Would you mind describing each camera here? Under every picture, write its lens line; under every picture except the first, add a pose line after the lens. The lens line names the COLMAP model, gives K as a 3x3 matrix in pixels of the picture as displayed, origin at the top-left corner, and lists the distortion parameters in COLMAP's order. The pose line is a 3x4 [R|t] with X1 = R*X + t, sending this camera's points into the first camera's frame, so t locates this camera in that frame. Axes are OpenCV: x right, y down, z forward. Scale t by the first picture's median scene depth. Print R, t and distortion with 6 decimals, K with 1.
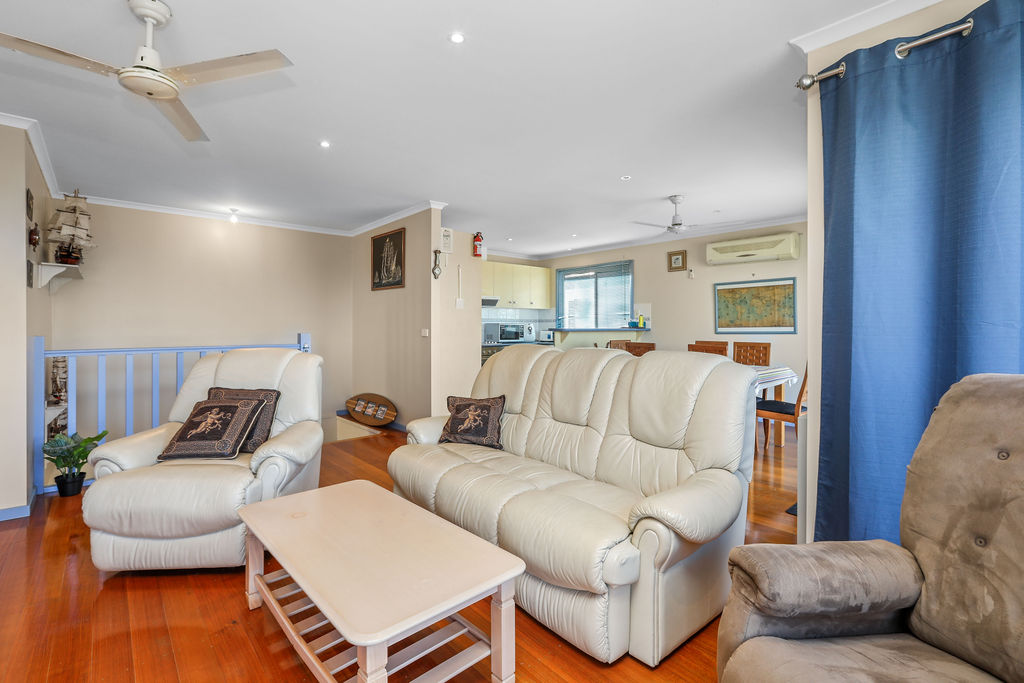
lens RADIAL K [[463.4, 0, 512.0], [0, 463.4, 341.5], [0, 0, 1]] dist [0.000058, 0.000049]
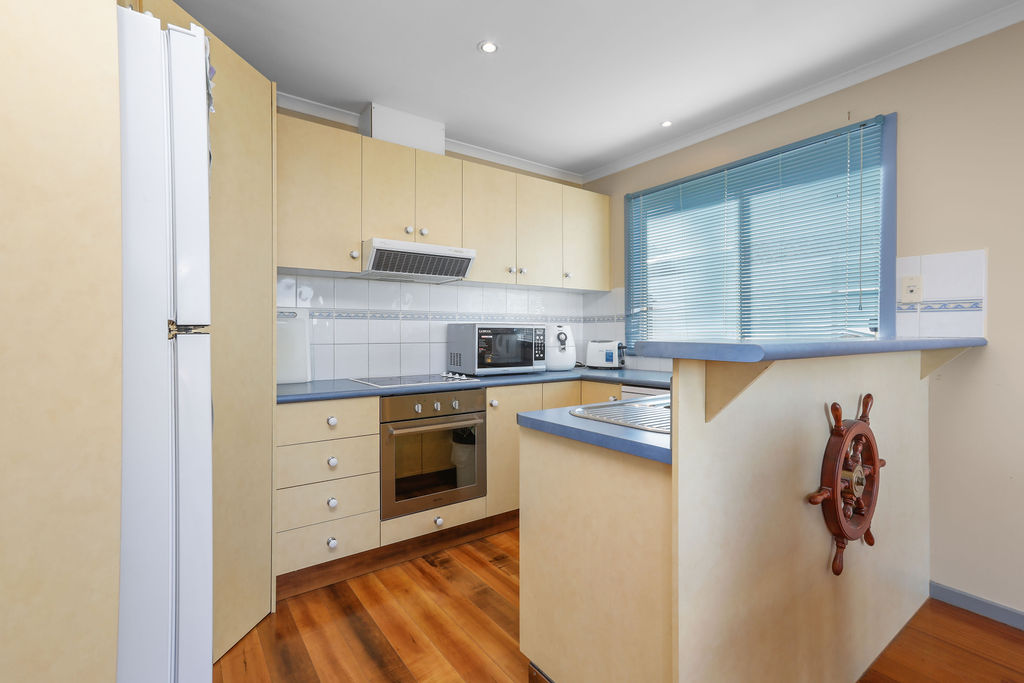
lens RADIAL K [[463.4, 0, 512.0], [0, 463.4, 341.5], [0, 0, 1]] dist [0.000058, 0.000049]
pose [[0.995194, 0.000689, -0.097919, 0.035483], [-0.001936, 0.999918, -0.012636, -0.018986], [0.097903, 0.012765, 0.995114, 0.599929]]
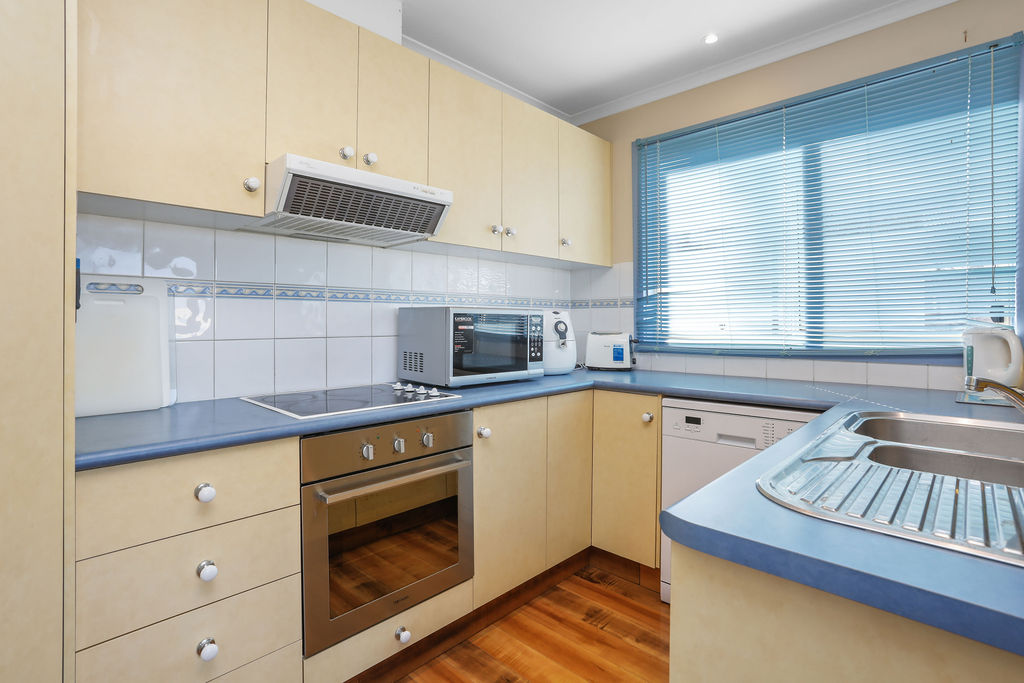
lens RADIAL K [[486.6, 0, 513.7], [0, 486.6, 328.1], [0, 0, 1]] dist [-0.057804, 0.023303]
pose [[0.996902, 0.001983, 0.078628, -0.014119], [-0.000627, 0.999851, -0.017263, -0.022571], [-0.078650, 0.017160, 0.996755, 0.708193]]
